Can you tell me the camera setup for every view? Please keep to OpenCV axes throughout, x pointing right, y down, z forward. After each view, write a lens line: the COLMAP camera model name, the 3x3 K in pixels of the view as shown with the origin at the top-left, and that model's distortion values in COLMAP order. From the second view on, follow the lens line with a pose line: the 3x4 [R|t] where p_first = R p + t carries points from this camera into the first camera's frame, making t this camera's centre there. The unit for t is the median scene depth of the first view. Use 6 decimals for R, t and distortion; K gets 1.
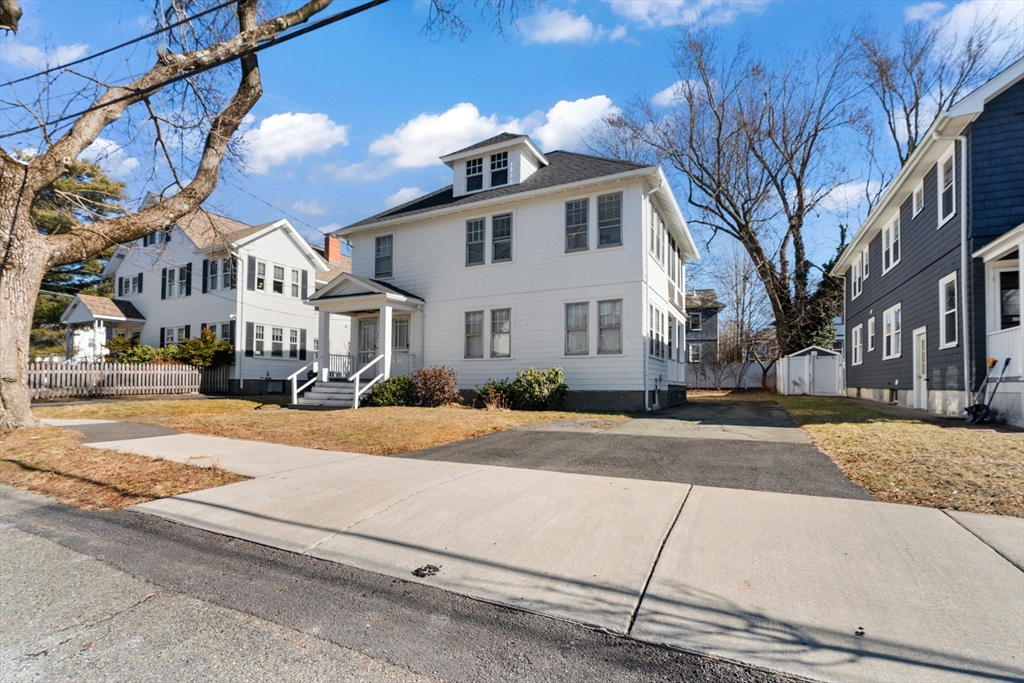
lens RADIAL K [[470.9, 0, 506.4], [0, 470.9, 381.3], [0, 0, 1]] dist [-0.008445, 0.004132]
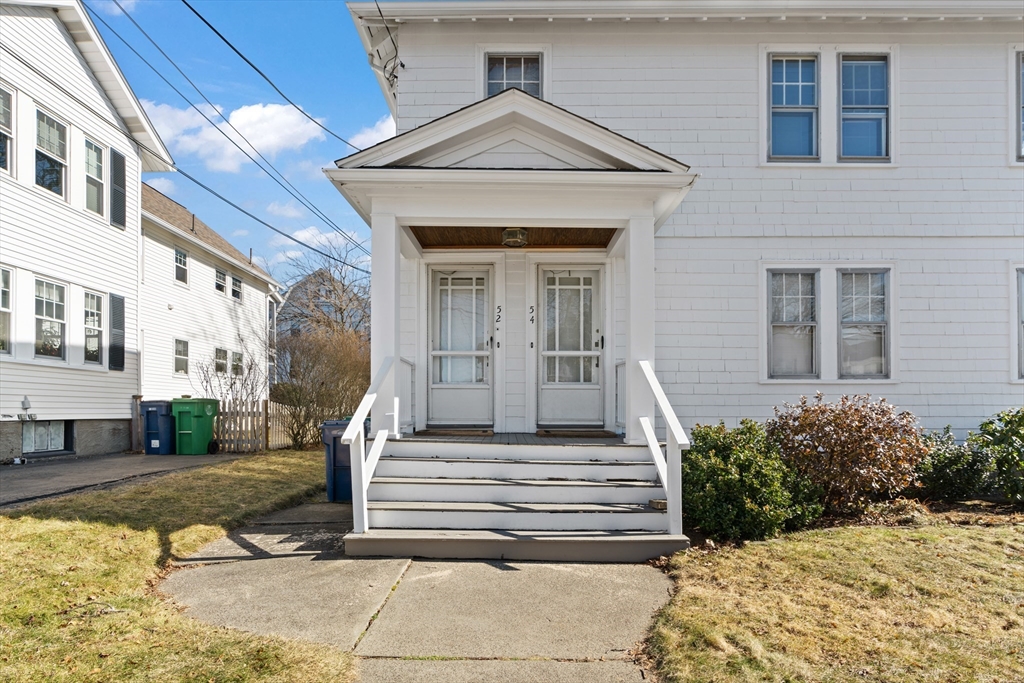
lens RADIAL K [[470.9, 0, 510.9], [0, 470.9, 416.8], [0, 0, 1]] dist [-0.008445, 0.004132]
pose [[0.887161, -0.009216, 0.461368, -0.485657], [-0.002468, 0.999691, 0.024715, -0.023685], [-0.461454, -0.023065, 0.886864, 0.720967]]
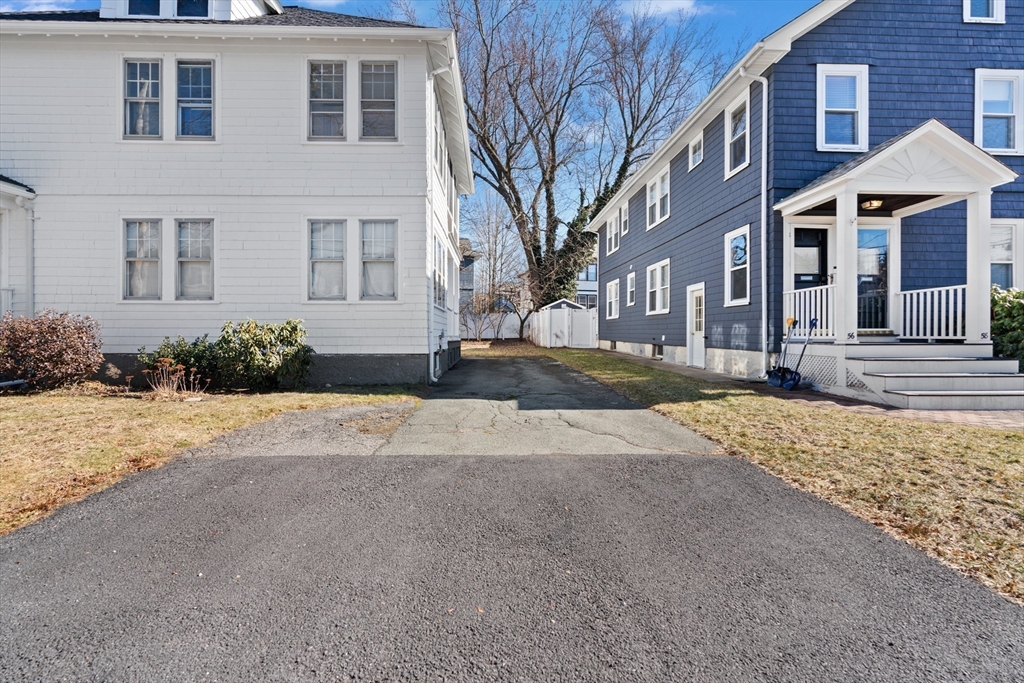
lens RADIAL K [[470.9, 0, 496.1], [0, 470.9, 342.1], [0, 0, 1]] dist [-0.008445, 0.004132]
pose [[0.877943, -0.009338, 0.478675, 0.036268], [-0.004807, 0.999587, 0.028316, -0.015044], [-0.478742, -0.027160, 0.877536, 0.272771]]
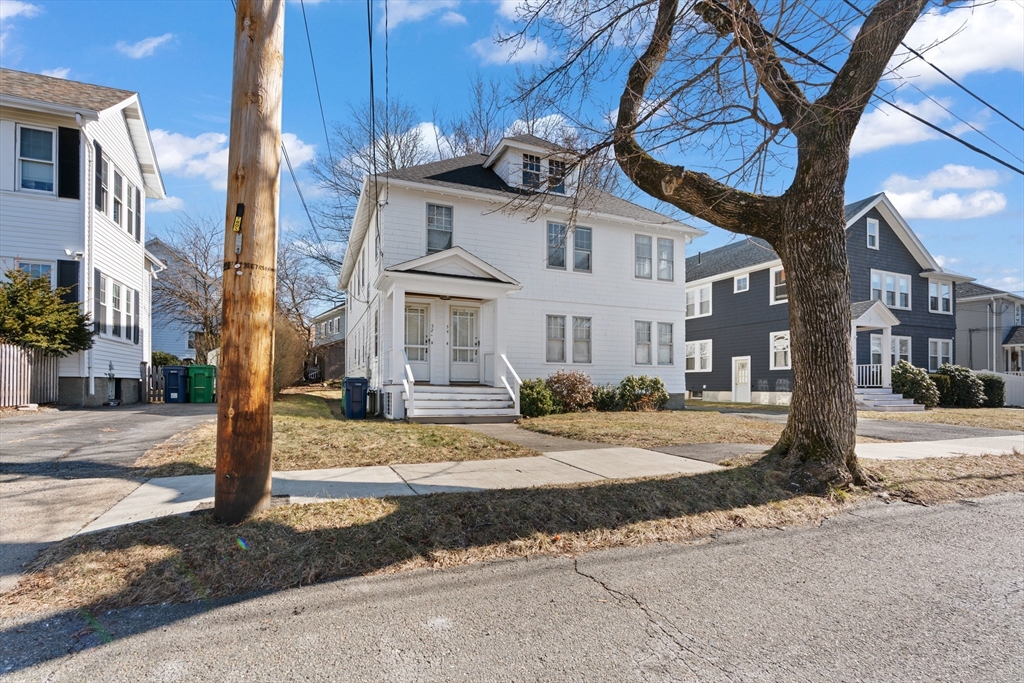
lens RADIAL K [[470.9, 0, 487.0], [0, 470.9, 391.1], [0, 0, 1]] dist [-0.008445, 0.004132]
pose [[0.662807, -0.009509, 0.748730, -0.897424], [-0.013160, 0.999617, 0.024345, -0.009747], [-0.748674, -0.025990, 0.662428, 0.434597]]
